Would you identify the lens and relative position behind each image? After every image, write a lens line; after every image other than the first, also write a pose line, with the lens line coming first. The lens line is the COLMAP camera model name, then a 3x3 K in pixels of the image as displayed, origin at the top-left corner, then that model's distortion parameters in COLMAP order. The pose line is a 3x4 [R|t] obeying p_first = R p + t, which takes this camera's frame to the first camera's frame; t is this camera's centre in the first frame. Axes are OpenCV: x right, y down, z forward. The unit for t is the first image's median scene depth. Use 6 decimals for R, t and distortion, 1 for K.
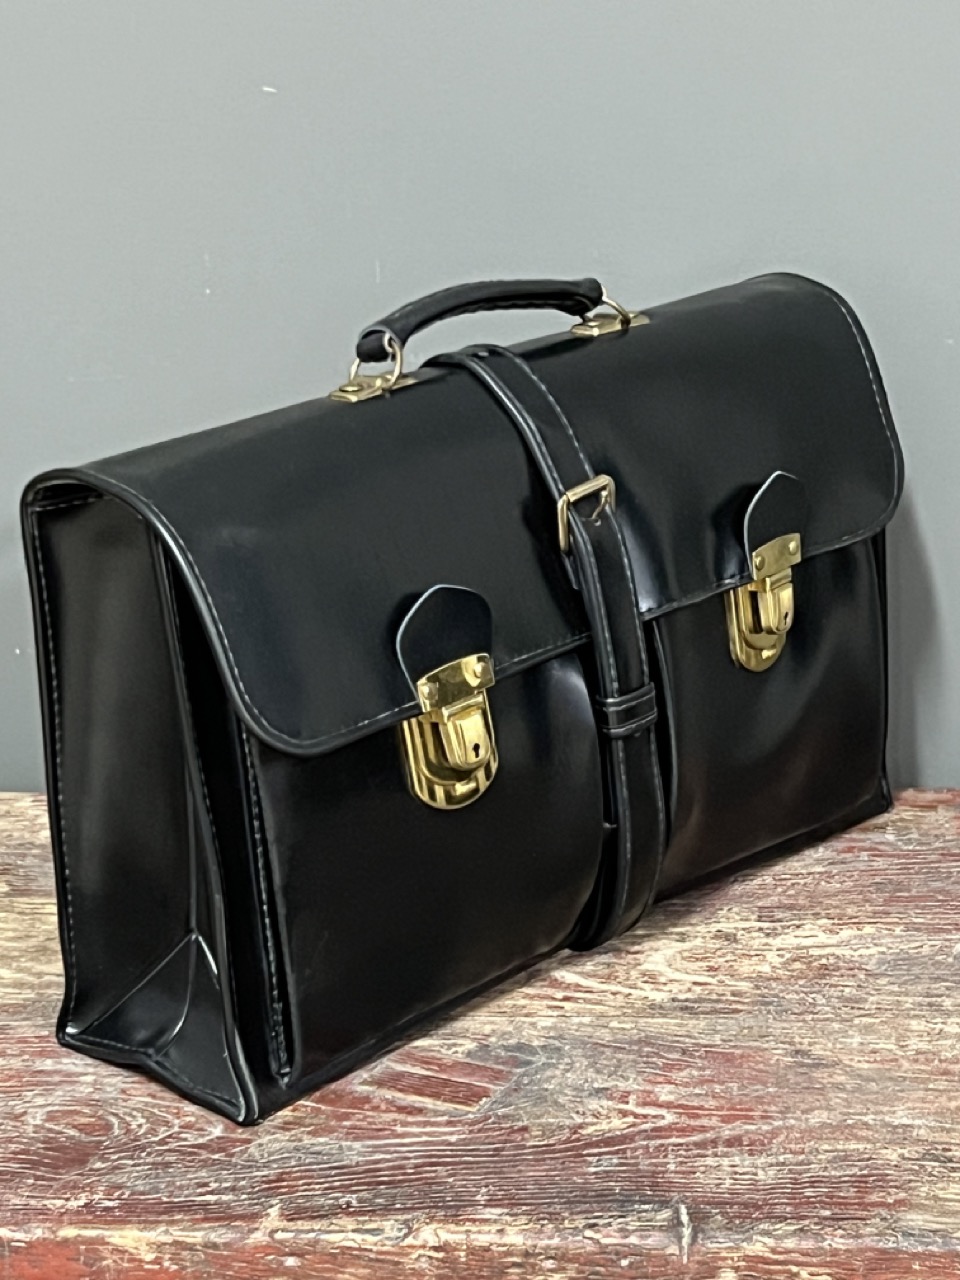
lens RADIAL K [[2834.7, 0, 447.2], [0, 2834.7, 702.3], [0, 0, 1]] dist [0.013435, -0.032705]
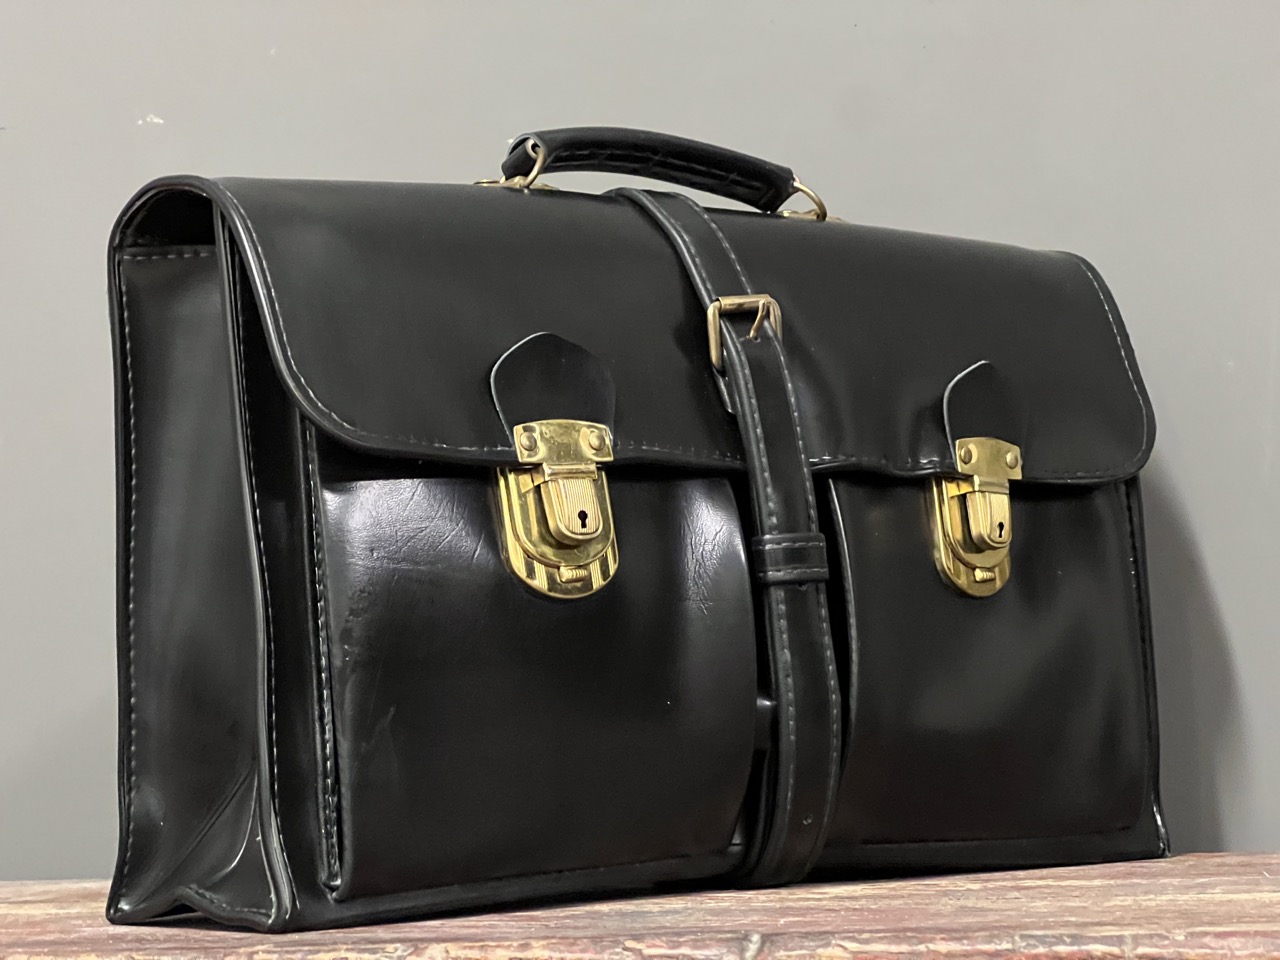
lens RADIAL K [[2865.1, 0, 640.0], [0, 2865.1, 480.0], [0, 0, 1]] dist [-0.361832, 4.171231]
pose [[0.990057, 0.003372, -0.140623, 0.143290], [-0.059172, 0.916941, -0.394611, 0.333400], [0.127613, 0.399008, 0.908024, 0.196738]]
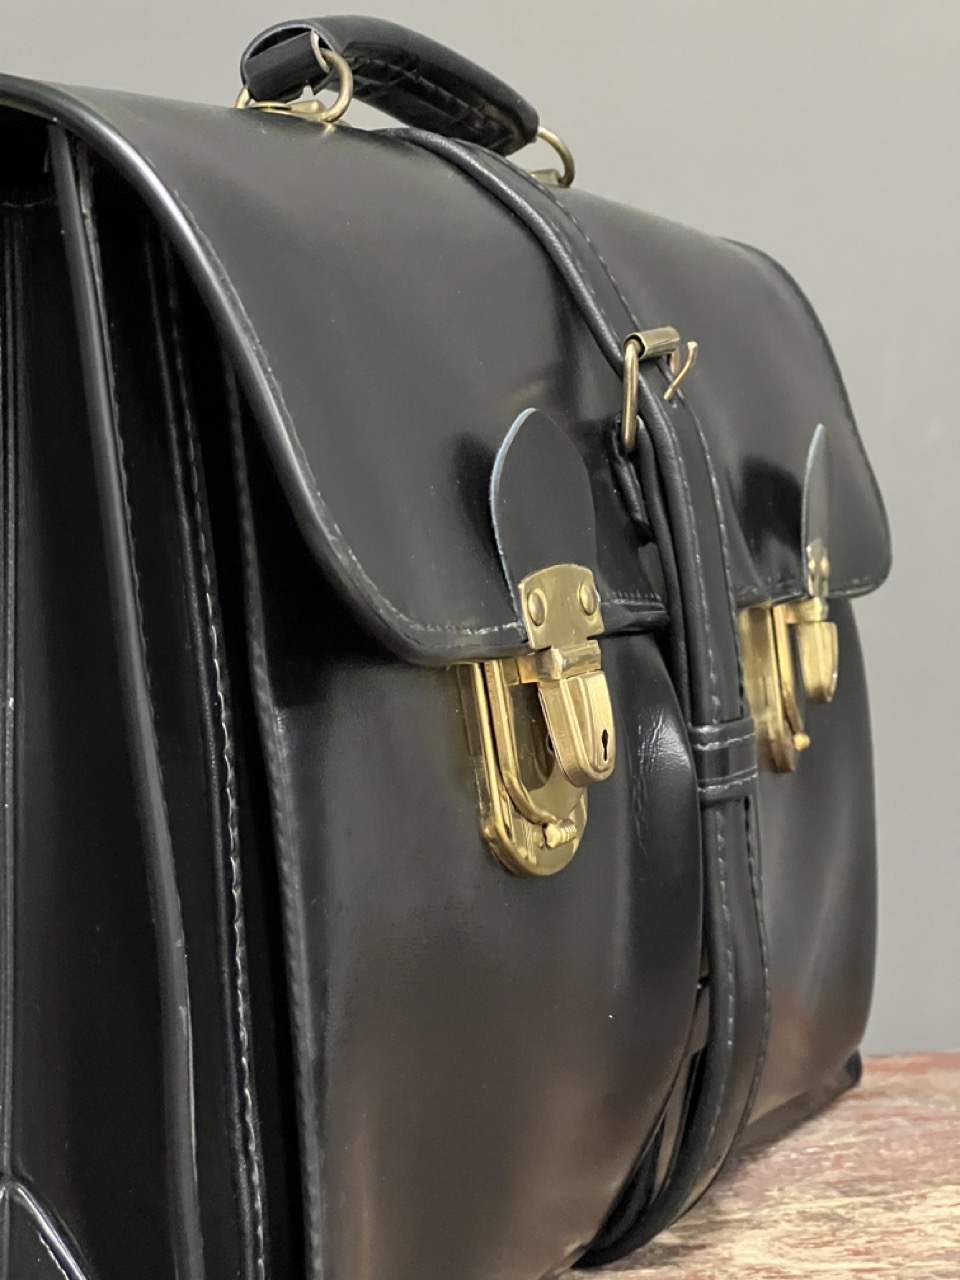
lens RADIAL K [[2865.1, 0, 480.0], [0, 2865.1, 640.0], [0, 0, 1]] dist [-0.361832, 4.171231]
pose [[0.922270, 0.016249, 0.386204, -0.195684], [0.095958, 0.958216, -0.269468, 0.127089], [-0.374446, 0.285582, 0.882175, 0.534903]]
